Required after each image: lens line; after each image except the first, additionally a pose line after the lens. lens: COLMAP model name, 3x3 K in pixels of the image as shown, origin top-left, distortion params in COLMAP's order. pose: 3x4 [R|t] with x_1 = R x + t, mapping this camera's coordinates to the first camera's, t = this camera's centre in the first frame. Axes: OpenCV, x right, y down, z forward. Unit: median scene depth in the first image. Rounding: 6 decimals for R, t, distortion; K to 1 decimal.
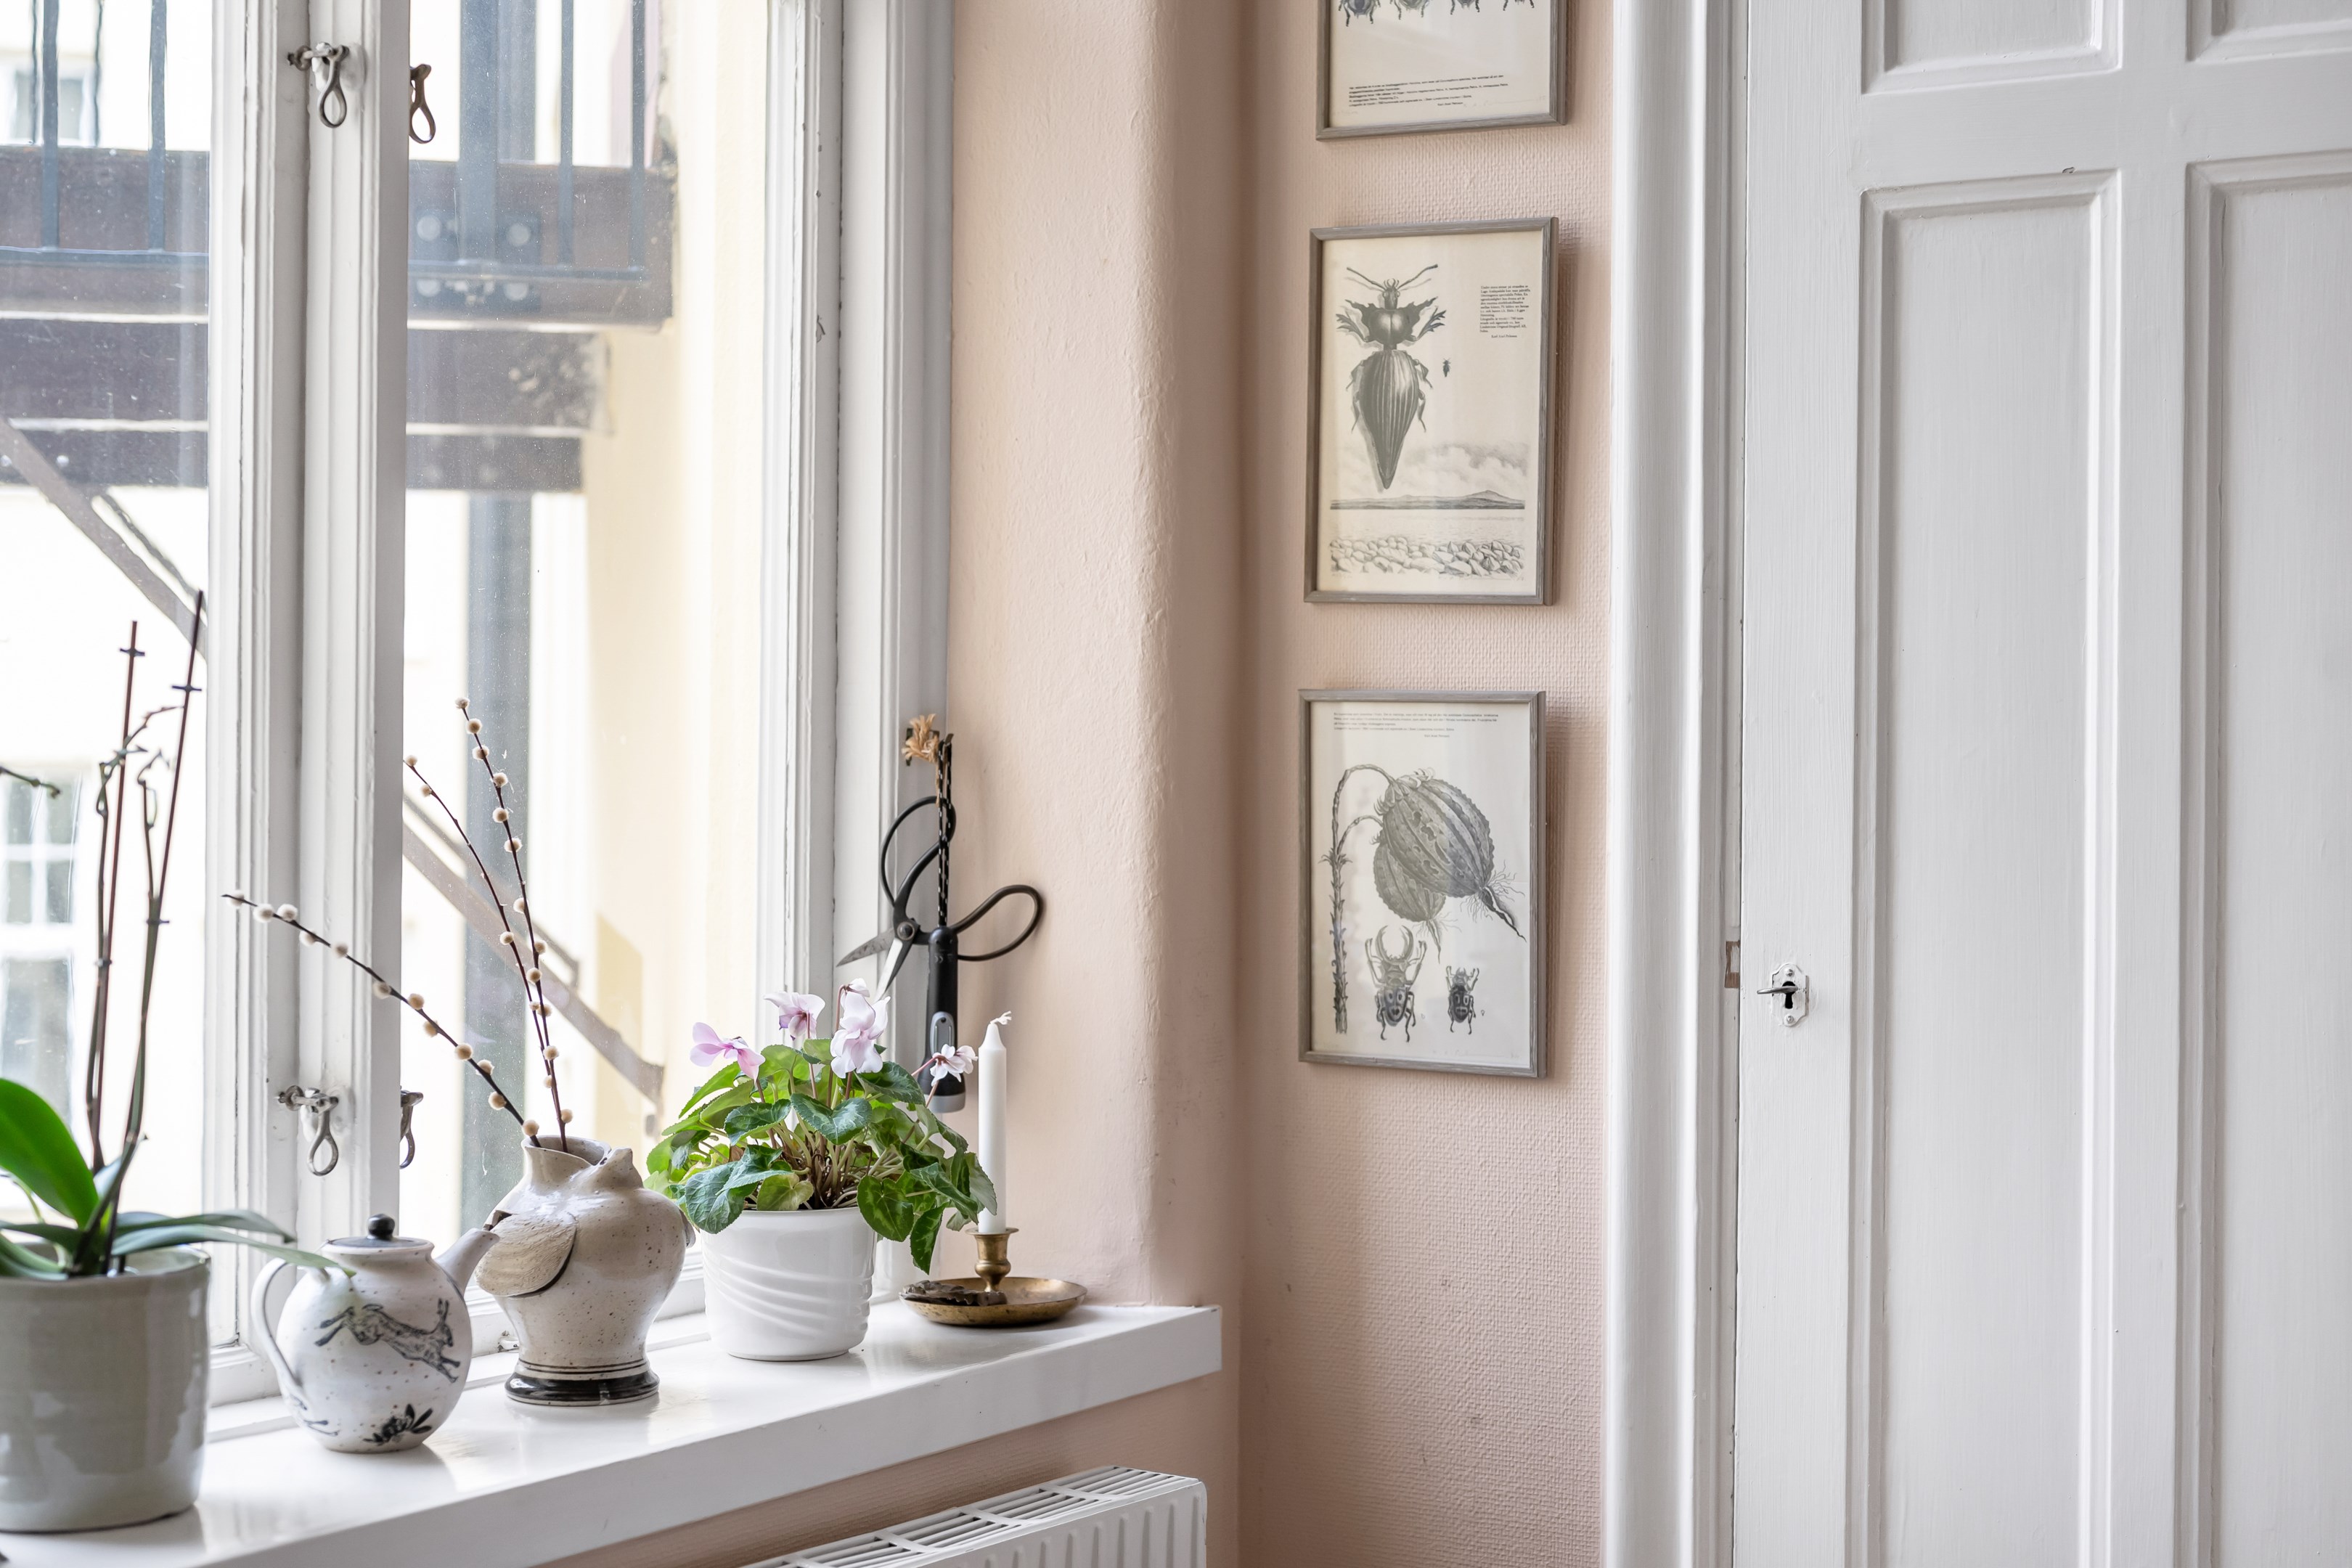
lens RADIAL K [[3396.4, 0, 1174.3], [0, 3396.4, 749.6], [0, 0, 1]] dist [-0.018445, 0.016227]
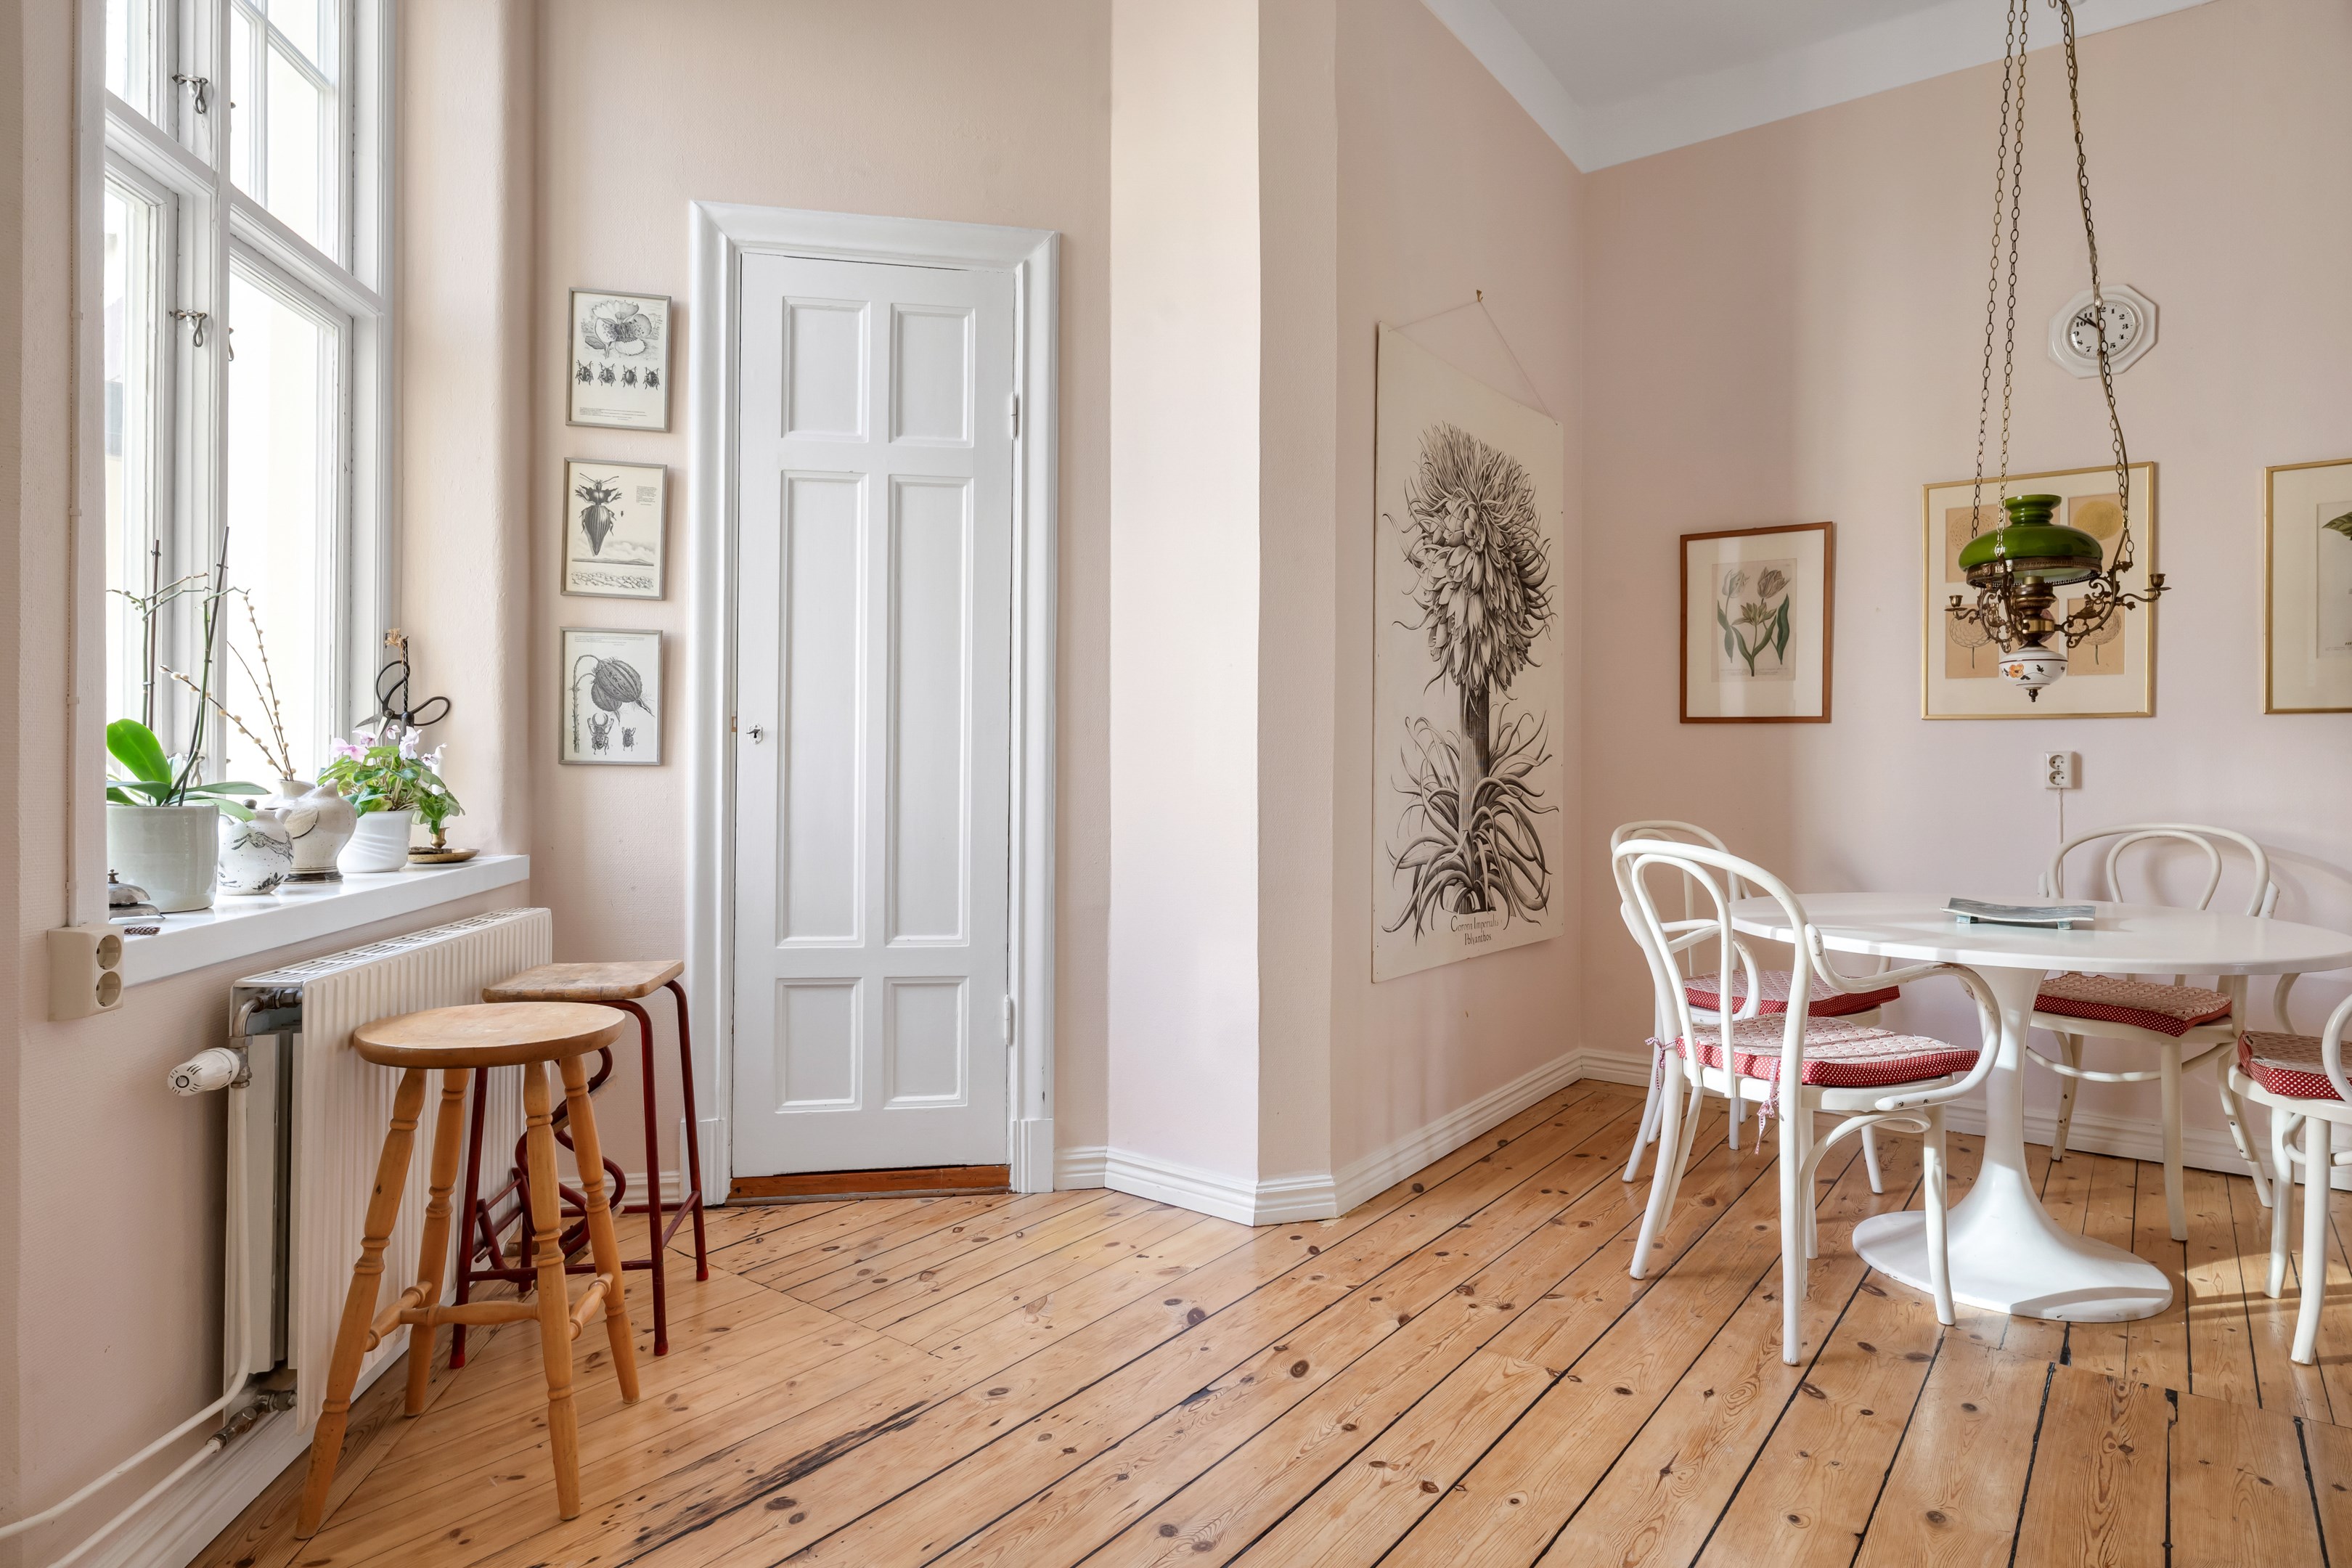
lens RADIAL K [[1301.6, 0, 1174.1], [0, 1301.6, 762.3], [0, 0, 1]] dist [0.001731, 0.000260]
pose [[0.756326, -0.003845, 0.654184, -0.279101], [-0.004176, 0.999934, 0.010704, 0.079406], [-0.654182, -0.010828, 0.756260, -0.113432]]
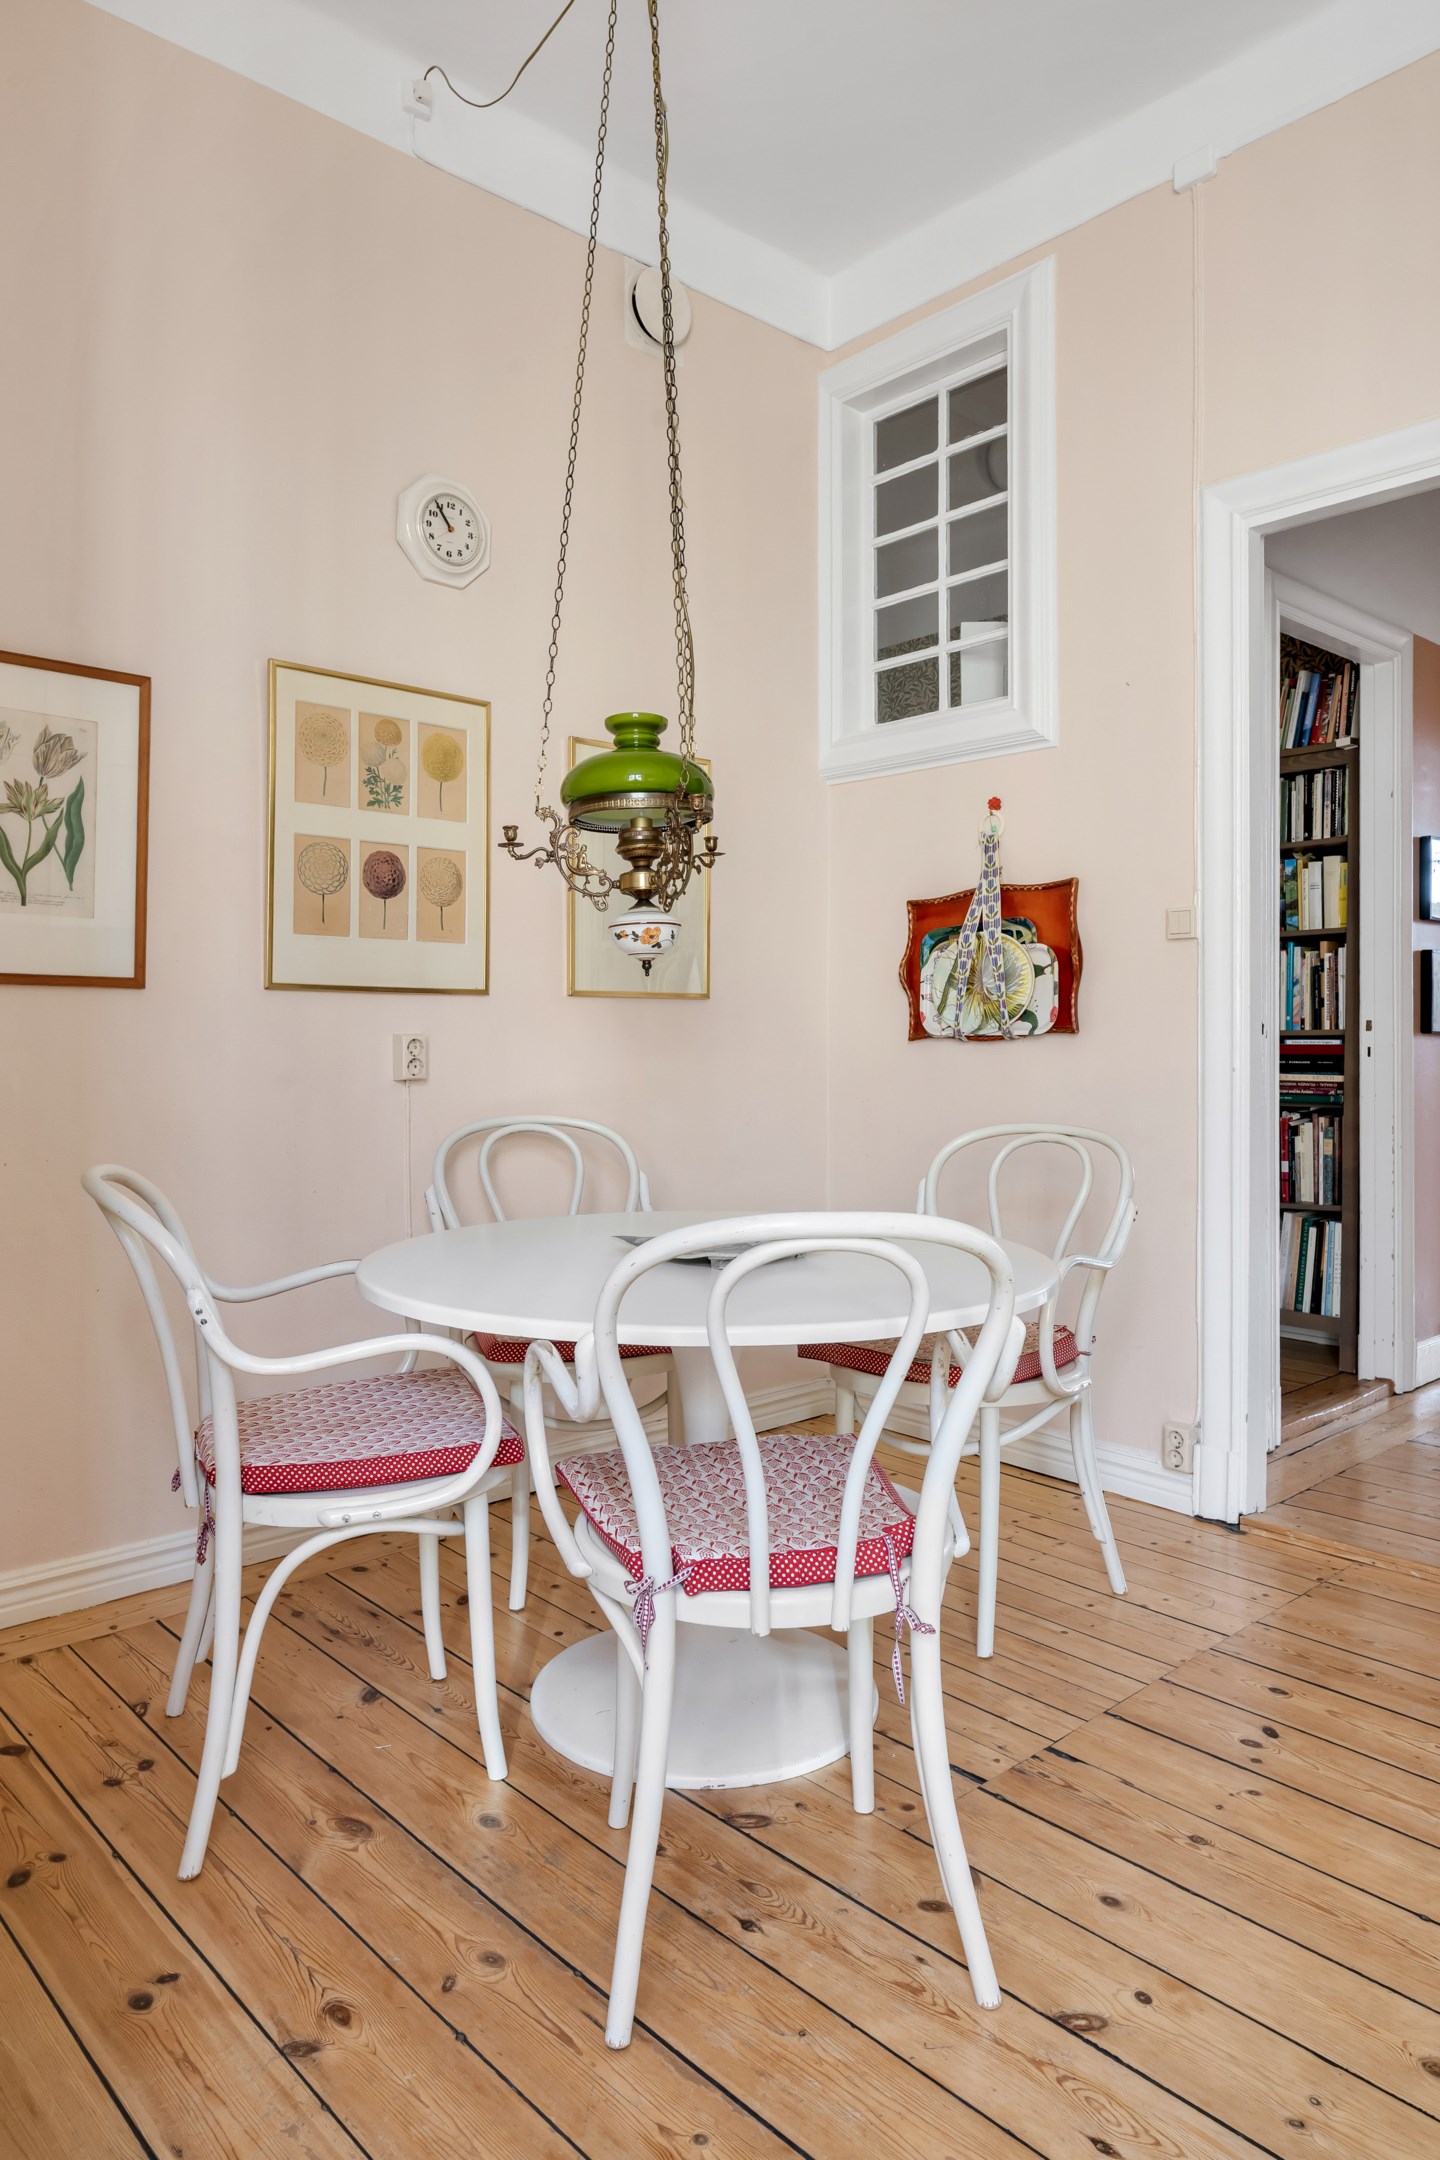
lens RADIAL K [[1422.7, 0, 720.7], [0, 1422.7, 1043.4], [0, 0, 1]] dist [0.002155, 0.000669]
pose [[-0.504698, -0.012176, 0.863210, 0.109233], [-0.012392, 0.999900, 0.006859, 0.075233], [-0.863207, -0.007235, -0.504798, 0.627482]]
